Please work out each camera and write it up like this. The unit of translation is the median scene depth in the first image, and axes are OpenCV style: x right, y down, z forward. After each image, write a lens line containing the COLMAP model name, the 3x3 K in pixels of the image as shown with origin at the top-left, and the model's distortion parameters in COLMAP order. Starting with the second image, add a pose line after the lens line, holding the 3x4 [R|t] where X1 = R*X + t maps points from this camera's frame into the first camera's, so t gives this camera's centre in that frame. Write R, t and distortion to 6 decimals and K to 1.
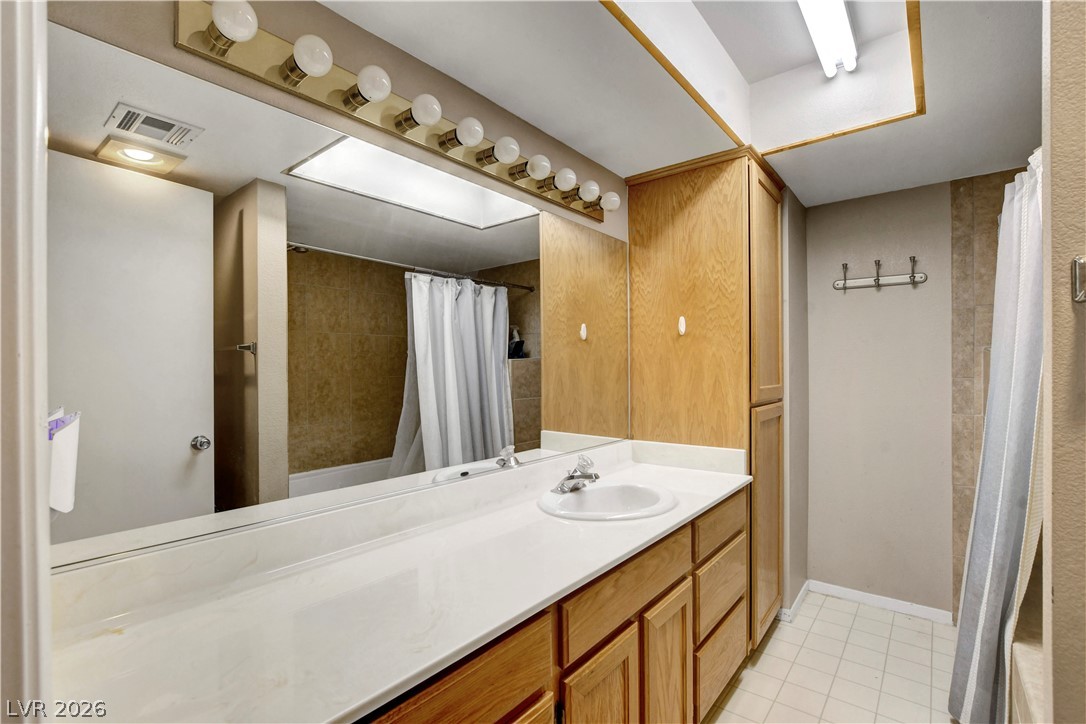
lens RADIAL K [[499.6, 0, 541.4], [0, 499.6, 371.9], [0, 0, 1]] dist [-0.027001, -0.000160]
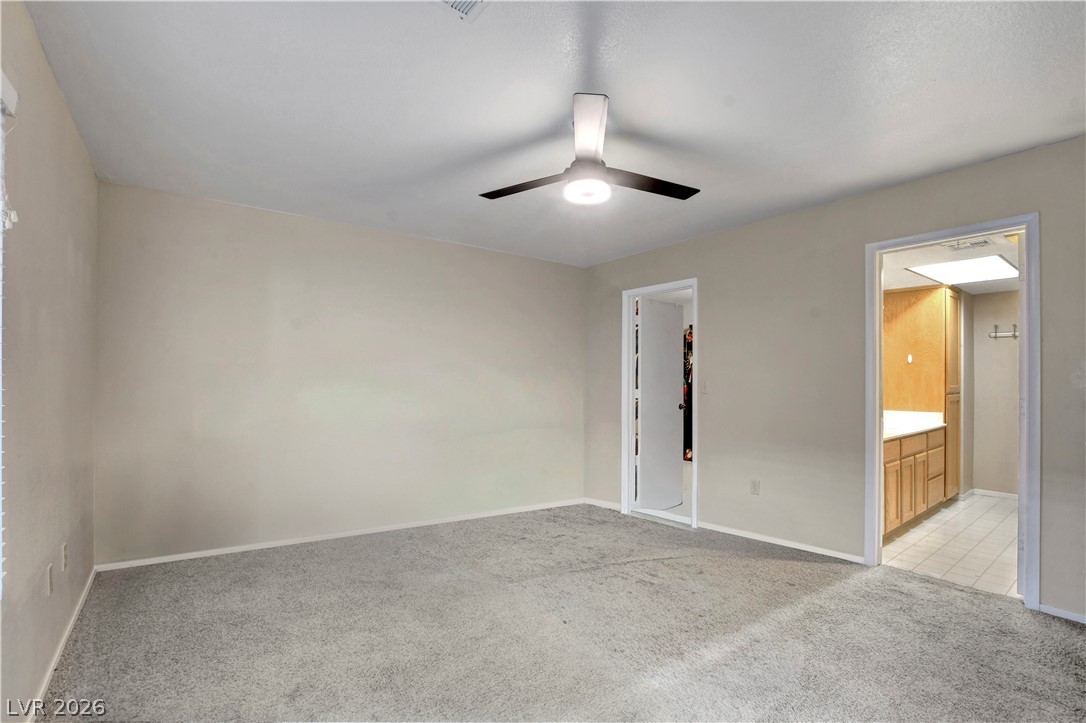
lens RADIAL K [[499.6, 0, 541.4], [0, 499.6, 371.4], [0, 0, 1]] dist [-0.027001, -0.000160]
pose [[0.972504, 0.010651, -0.232641, -0.837526], [-0.012037, 0.999917, -0.004540, -0.005195], [0.232573, 0.007215, 0.972552, -1.584218]]
